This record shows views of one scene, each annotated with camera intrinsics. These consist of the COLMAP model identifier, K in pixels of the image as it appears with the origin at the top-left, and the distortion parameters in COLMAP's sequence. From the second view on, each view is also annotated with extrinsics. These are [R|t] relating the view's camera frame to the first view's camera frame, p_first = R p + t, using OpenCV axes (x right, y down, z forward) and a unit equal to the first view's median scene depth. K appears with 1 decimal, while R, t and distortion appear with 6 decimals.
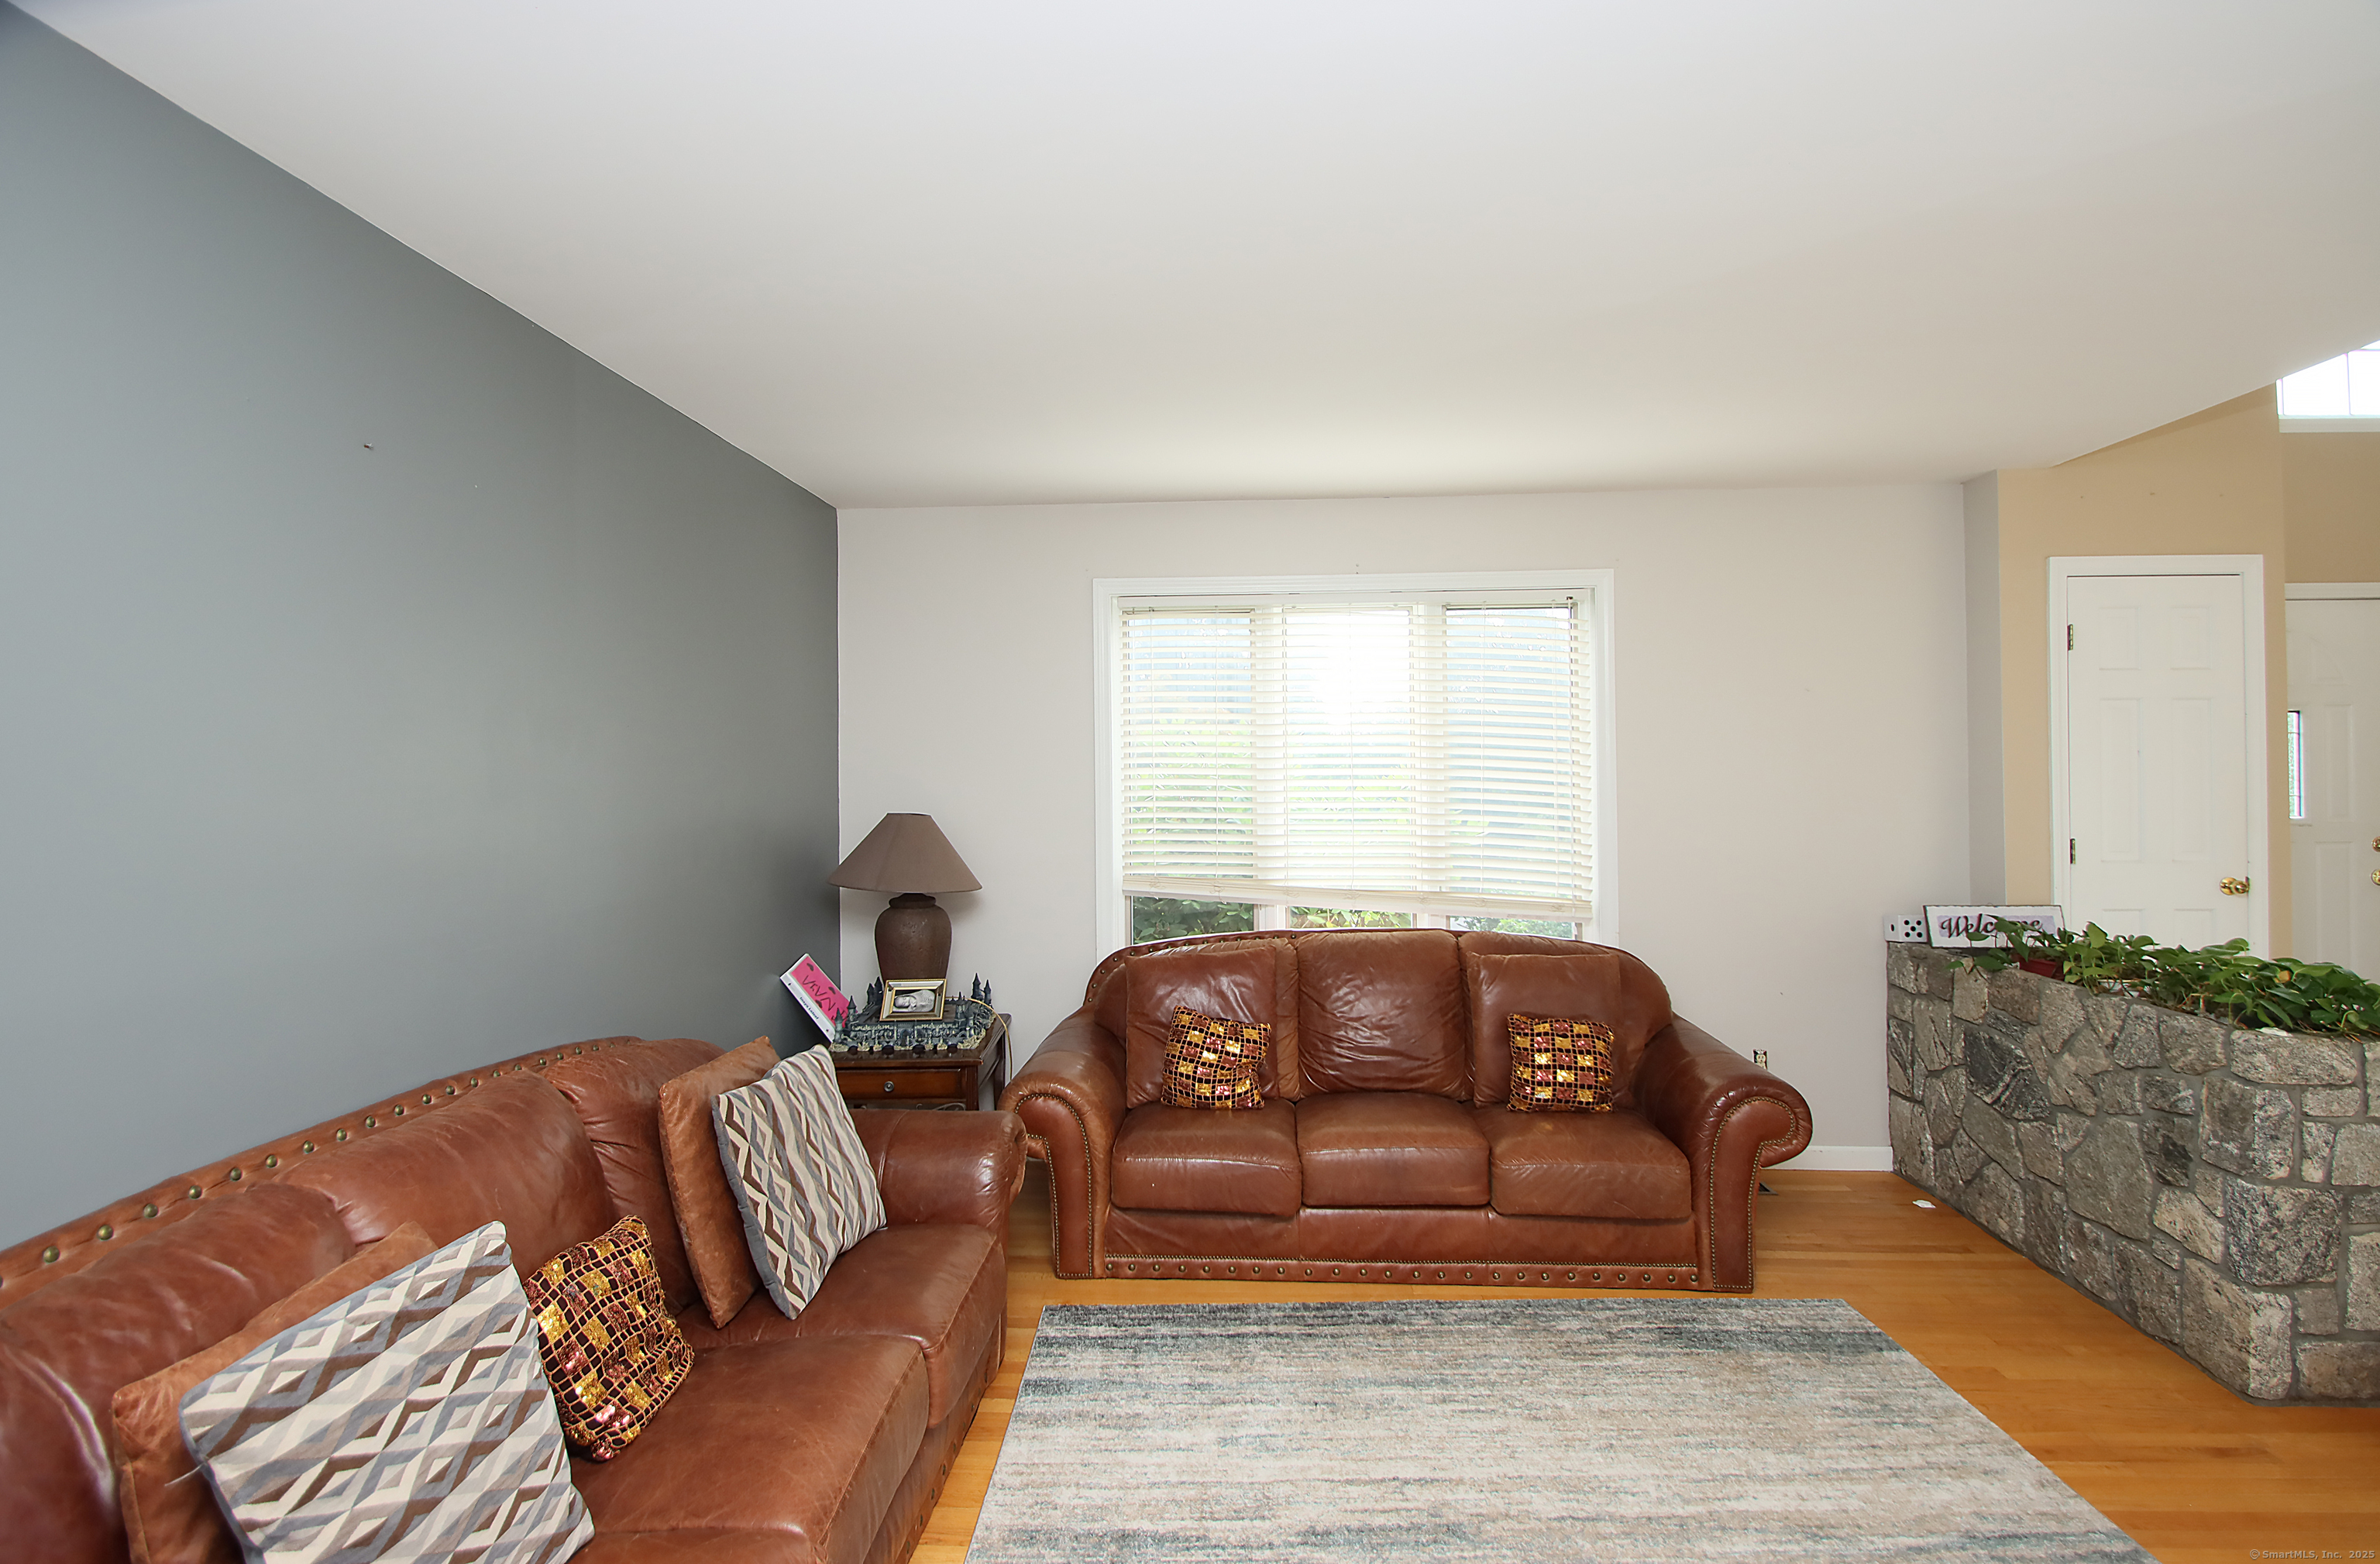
lens RADIAL K [[1110.0, 0, 1190.0], [0, 1110.0, 782.0], [0, 0, 1]] dist [0.003513, -0.014393]
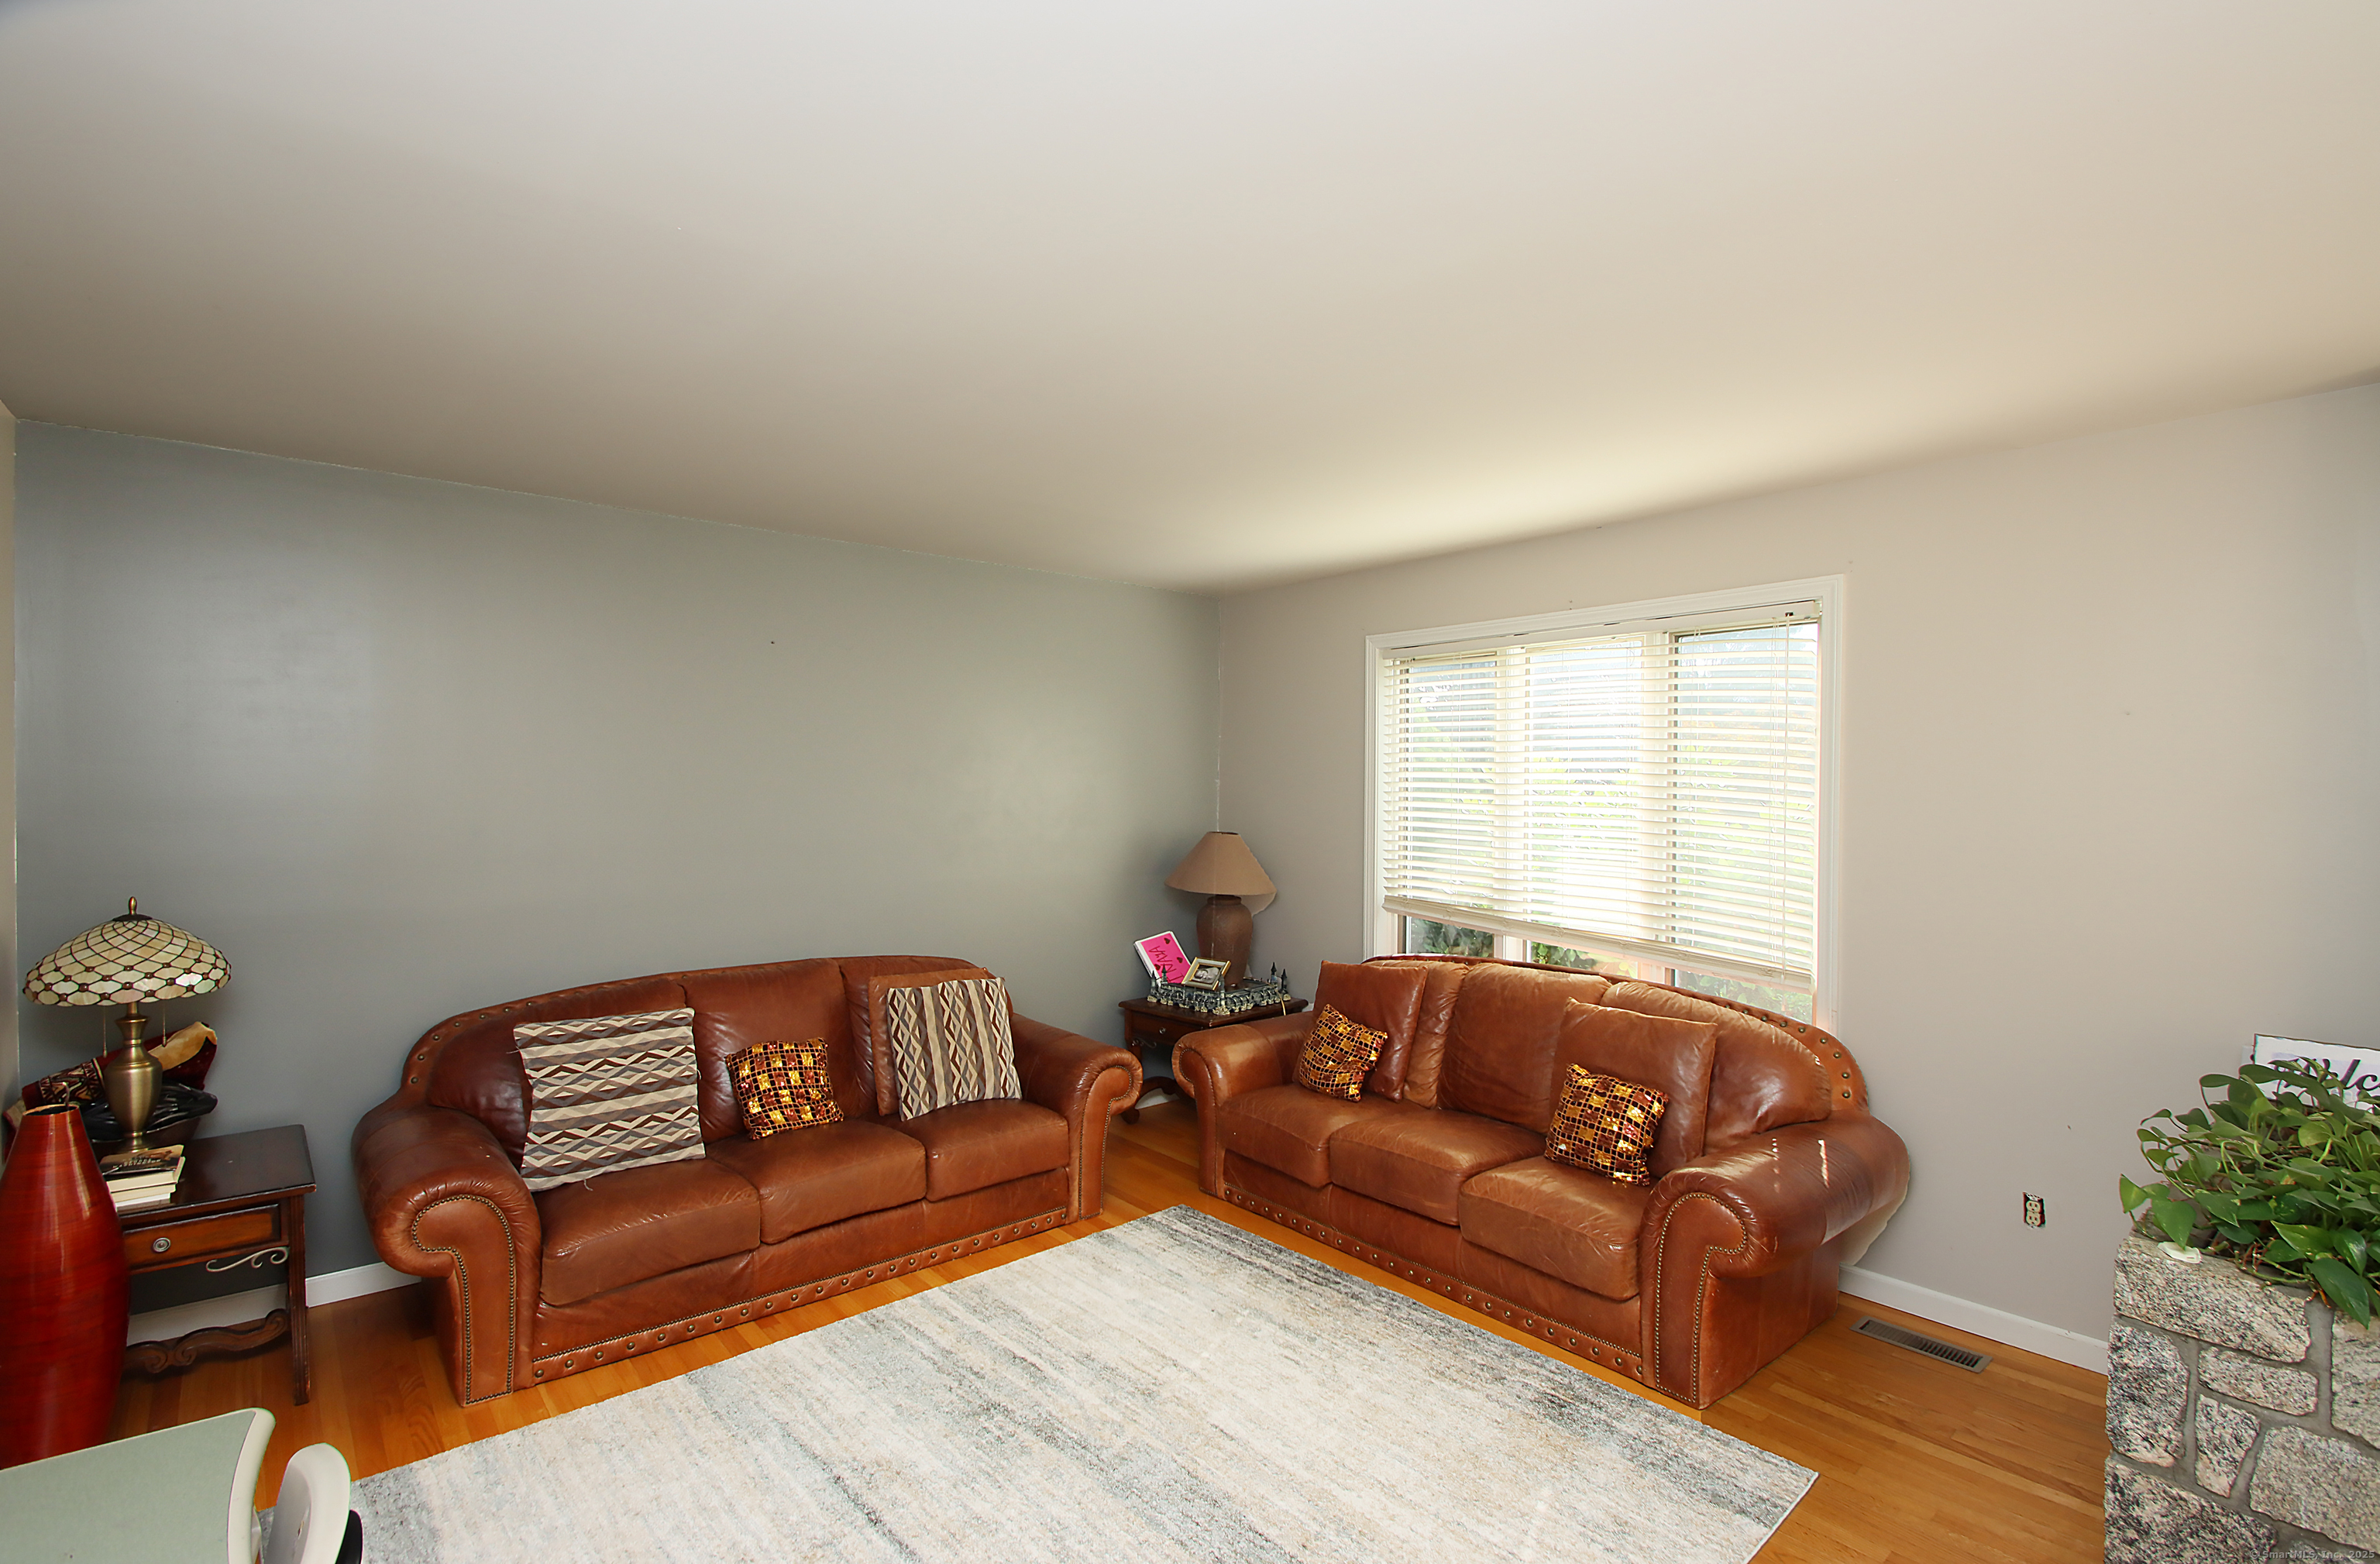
lens RADIAL K [[1110.0, 0, 1190.0], [0, 1110.0, 782.0], [0, 0, 1]] dist [0.003513, -0.014393]
pose [[0.688266, 0.008465, -0.725409, 0.963567], [-0.008863, 0.999955, 0.003260, -0.049892], [0.725405, 0.004186, 0.688310, 0.092441]]
